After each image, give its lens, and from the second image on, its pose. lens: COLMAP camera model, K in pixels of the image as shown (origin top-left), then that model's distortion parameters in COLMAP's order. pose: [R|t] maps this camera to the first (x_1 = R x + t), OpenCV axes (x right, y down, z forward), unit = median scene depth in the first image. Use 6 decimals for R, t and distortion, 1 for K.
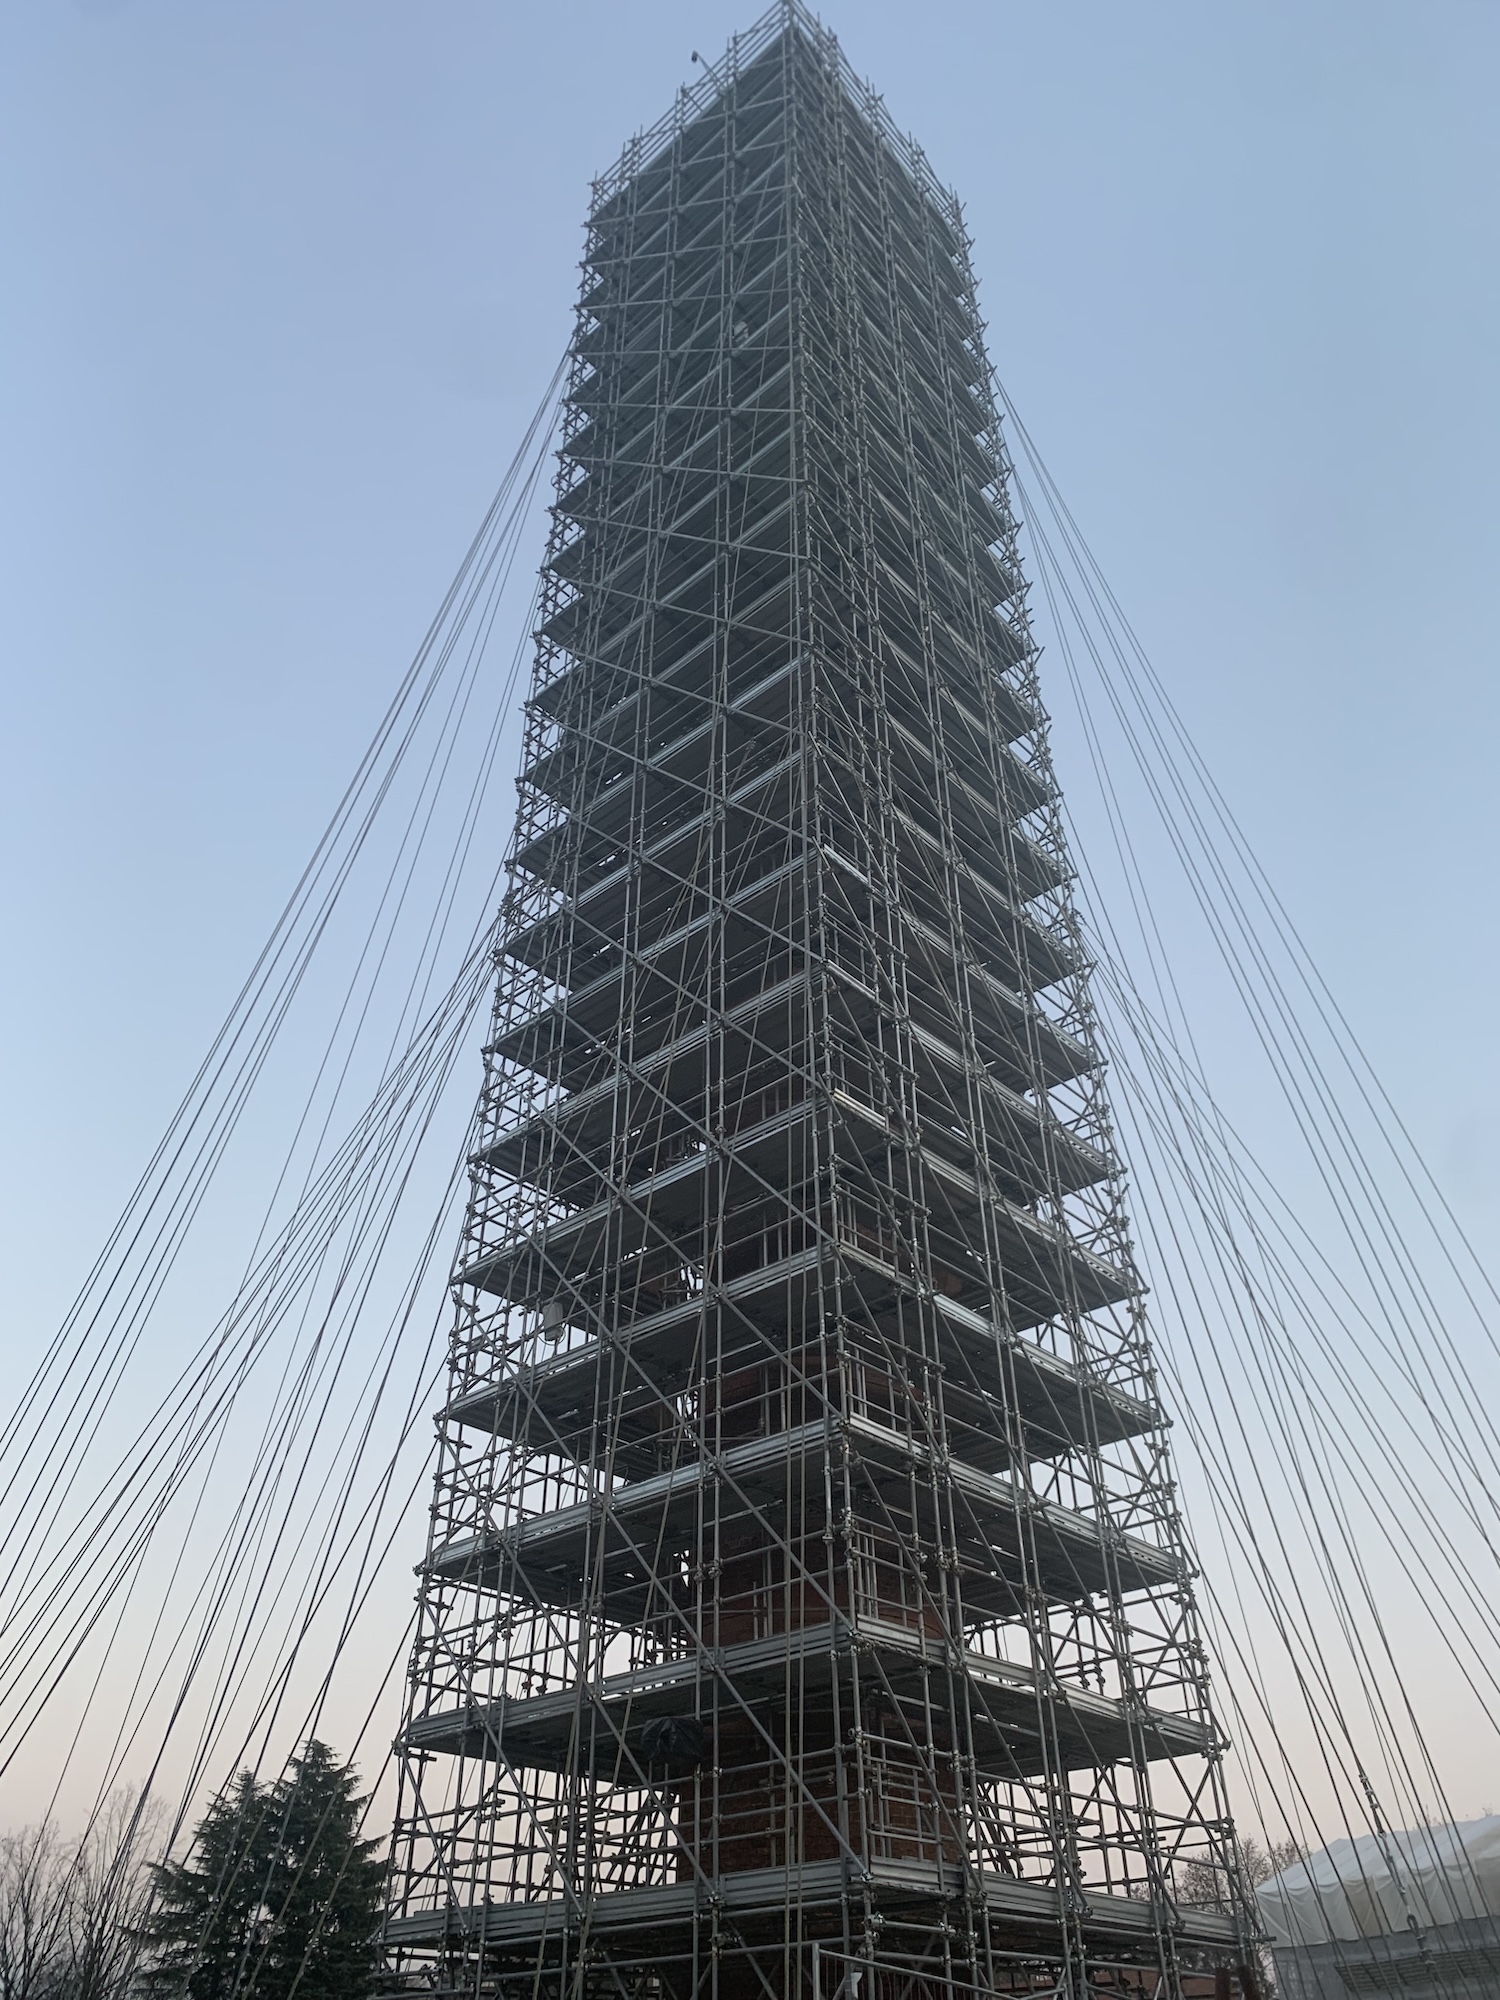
lens RADIAL K [[1511.3, 0, 709.3], [0, 1511.3, 1000.1], [0, 0, 1]] dist [-0.077390, 0.068734]
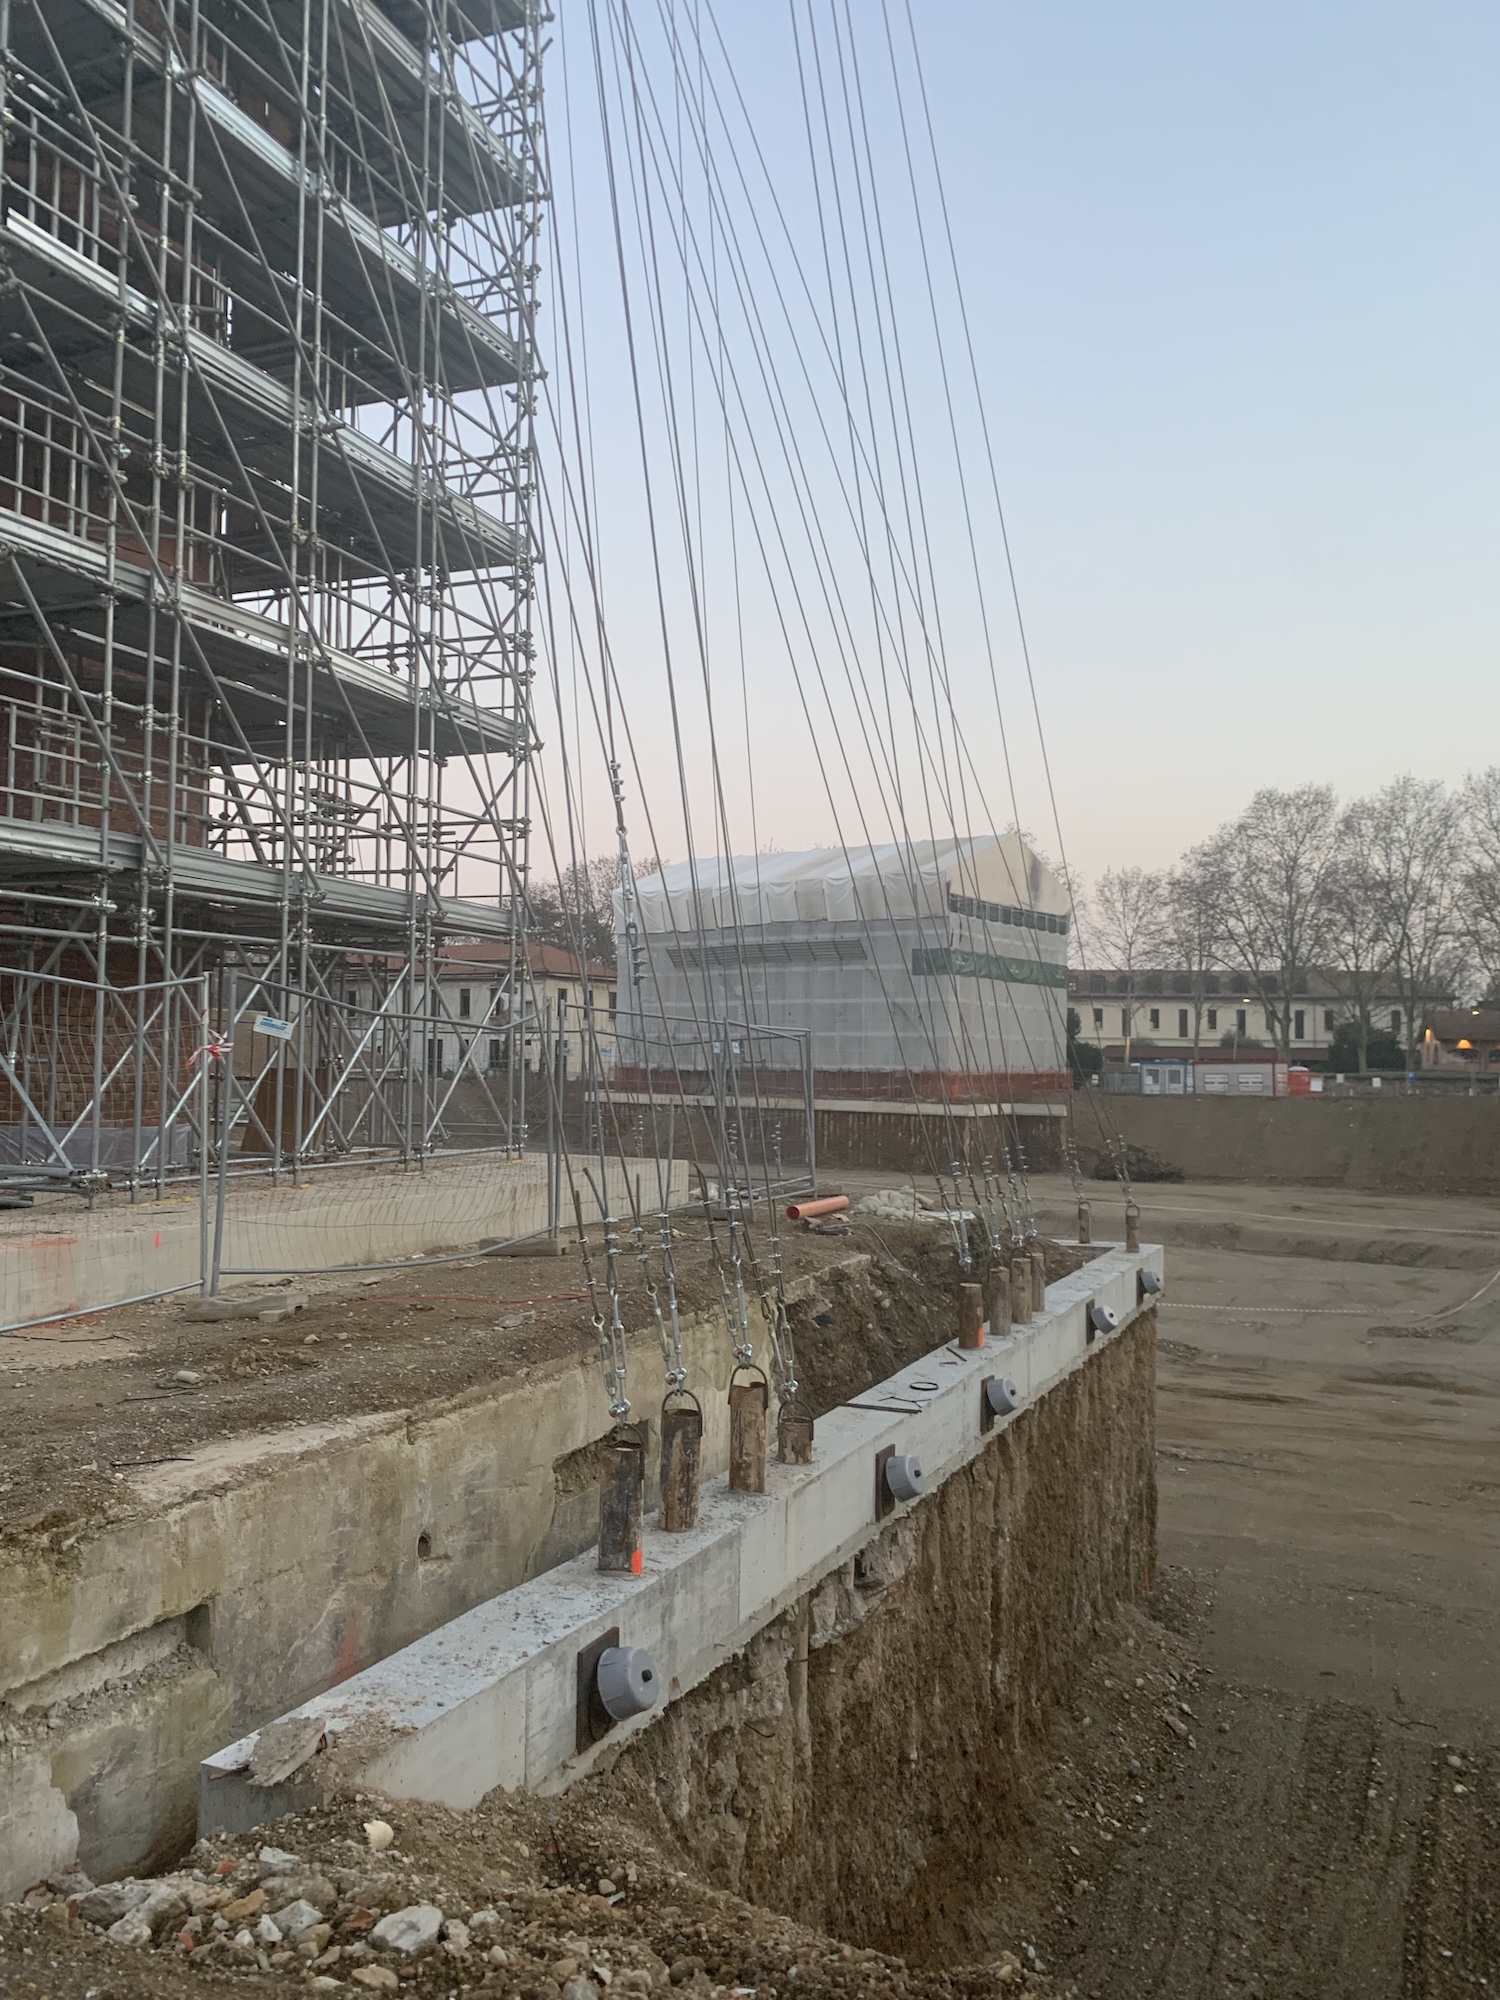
lens RADIAL K [[1502.9, 0, 757.2], [0, 1502.9, 965.3], [0, 0, 1]] dist [0.028478, -0.026539]
pose [[0.929268, 0.029931, 0.368191, 0.151129], [-0.229976, 0.826875, 0.513215, 0.123683], [-0.289087, -0.561589, 0.775272, 0.196951]]
